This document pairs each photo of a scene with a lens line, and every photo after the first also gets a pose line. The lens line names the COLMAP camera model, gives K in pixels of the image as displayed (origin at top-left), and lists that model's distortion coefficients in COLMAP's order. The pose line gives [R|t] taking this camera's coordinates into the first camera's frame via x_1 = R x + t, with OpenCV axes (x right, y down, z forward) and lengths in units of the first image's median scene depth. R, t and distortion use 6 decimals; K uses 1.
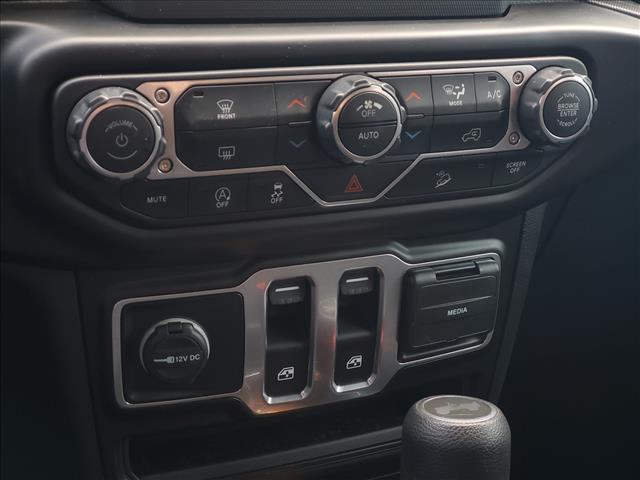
lens RADIAL K [[960.6, 0, 320.5], [0, 960.6, 242.3], [0, 0, 1]] dist [0.042160, 0.000000]
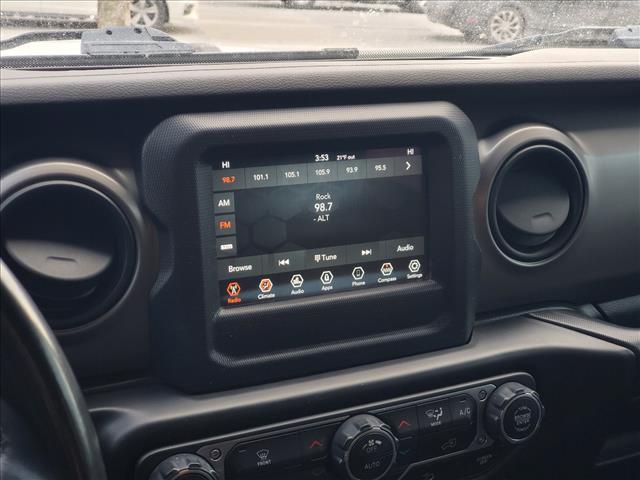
lens RADIAL K [[960.6, 0, 317.2], [0, 960.6, 241.0], [0, 0, 1]] dist [0.042160, 0.000000]
pose [[0.998296, -0.037756, 0.044487, -0.065983], [0.040478, 0.997257, -0.061965, -0.314862], [-0.042026, 0.063661, 0.997086, -0.291705]]
